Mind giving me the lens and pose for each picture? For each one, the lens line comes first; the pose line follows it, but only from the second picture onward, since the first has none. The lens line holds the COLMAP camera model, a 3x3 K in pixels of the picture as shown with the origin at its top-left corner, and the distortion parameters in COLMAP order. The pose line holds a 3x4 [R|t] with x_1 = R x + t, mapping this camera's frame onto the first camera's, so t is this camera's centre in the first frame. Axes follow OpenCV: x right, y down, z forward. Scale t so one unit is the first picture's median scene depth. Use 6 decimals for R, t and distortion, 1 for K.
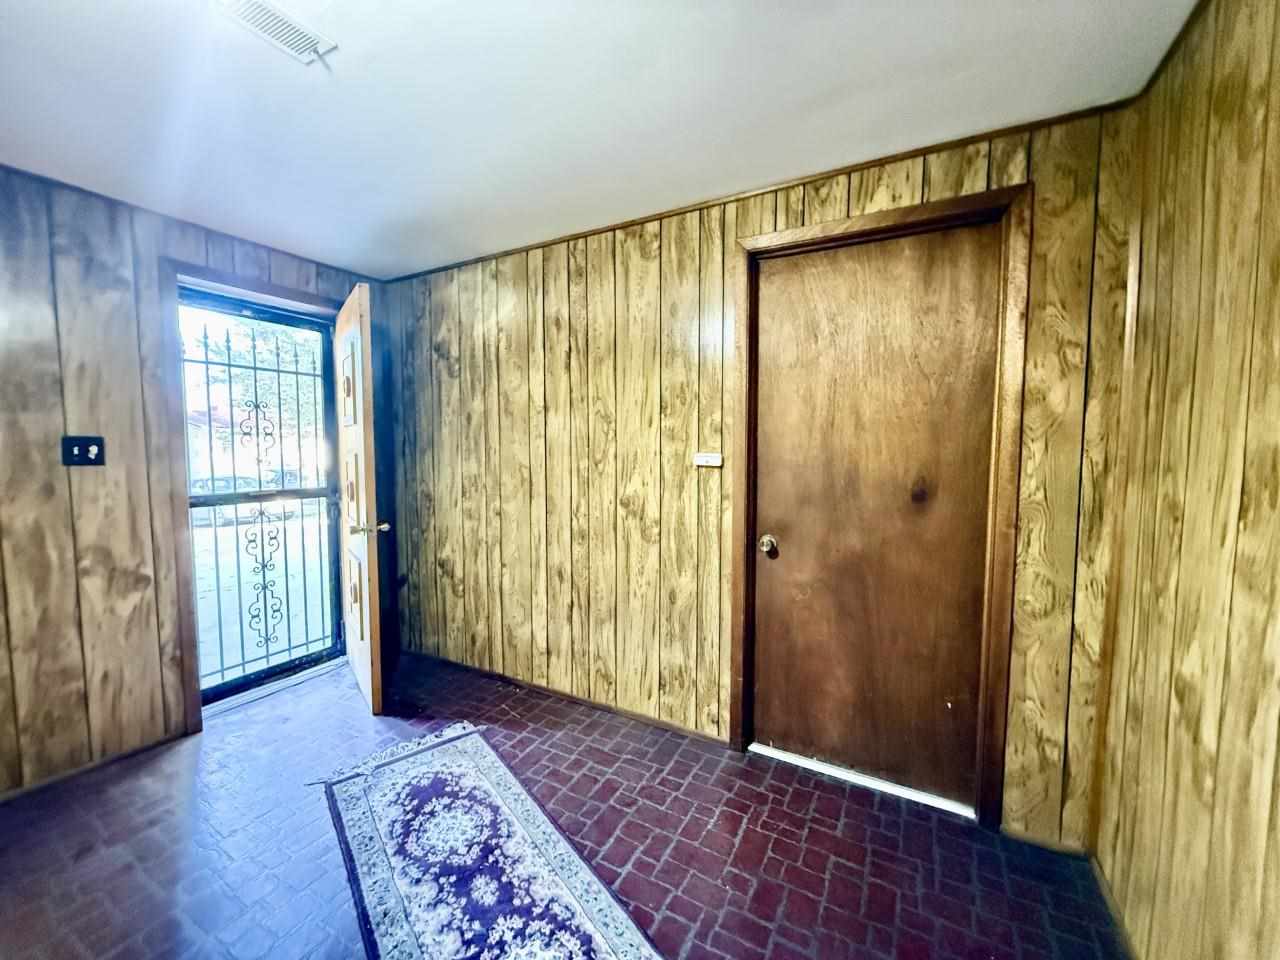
lens RADIAL K [[508.5, 0, 634.8], [0, 508.5, 477.2], [0, 0, 1]] dist [0.000380, -0.000203]
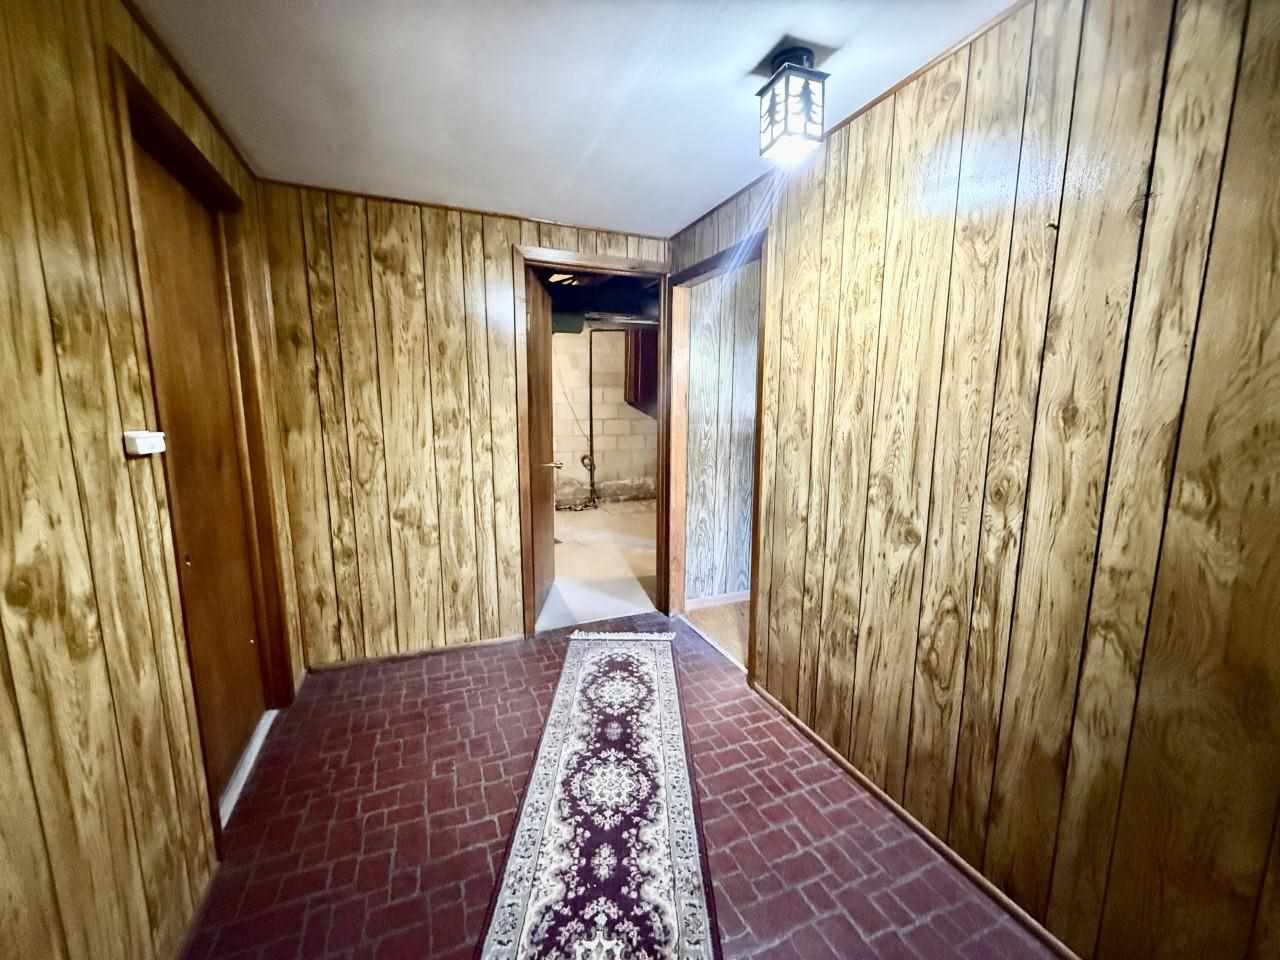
lens RADIAL K [[508.5, 0, 636.2], [0, 508.5, 479.0], [0, 0, 1]] dist [0.000380, -0.000203]
pose [[-0.790931, -0.092705, 0.604842, -0.680565], [0.036738, 0.979479, 0.198168, -0.095775], [-0.610802, 0.178958, -0.771294, 1.234916]]
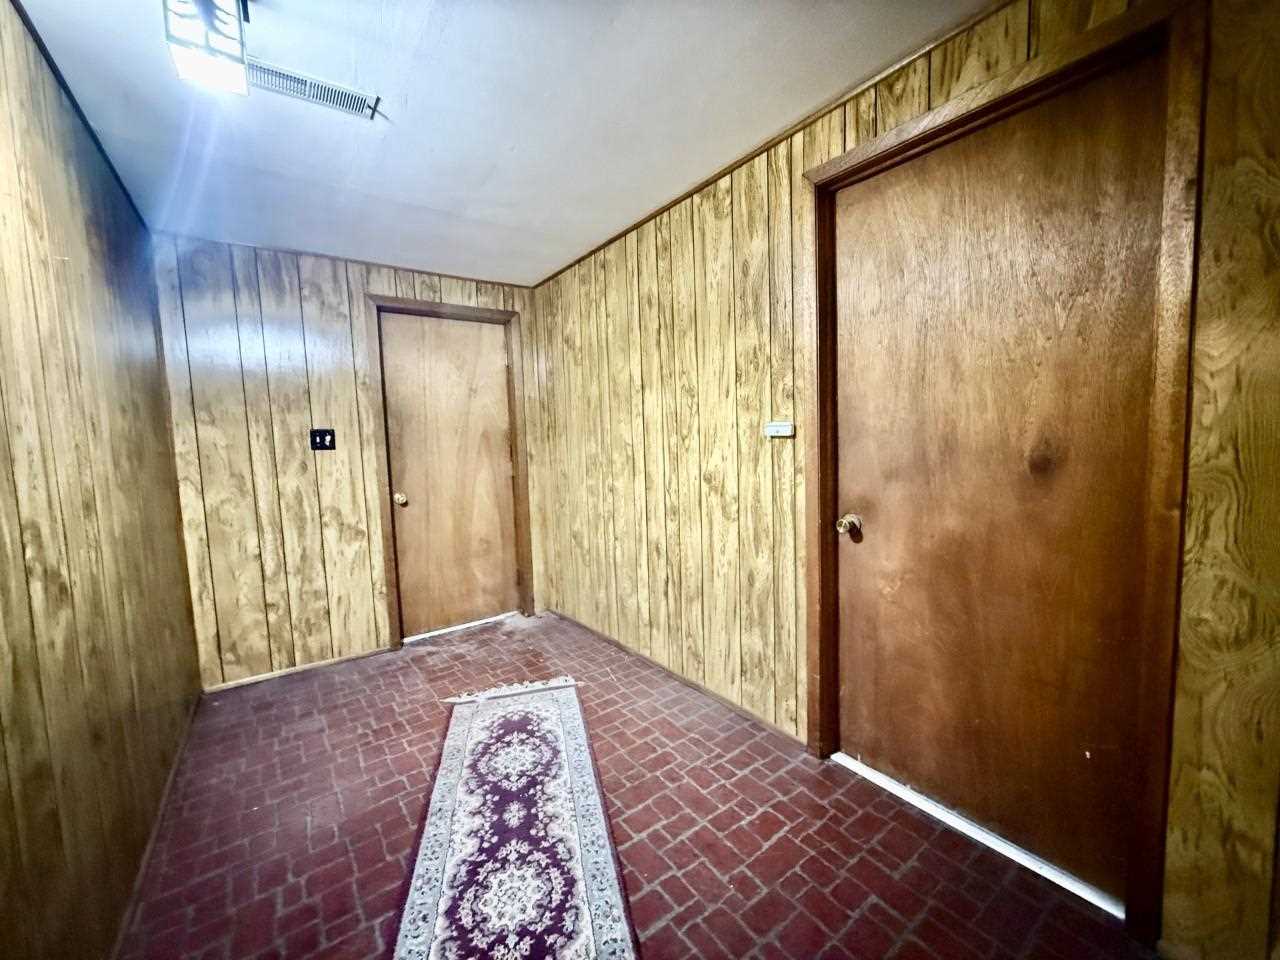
lens RADIAL K [[508.5, 0, 635.9], [0, 508.5, 477.1], [0, 0, 1]] dist [0.000380, -0.000203]
pose [[0.907297, 0.001012, -0.420490, 0.326066], [0.008499, 0.999749, 0.020745, 0.032983], [0.420405, -0.022396, 0.907060, 0.082362]]
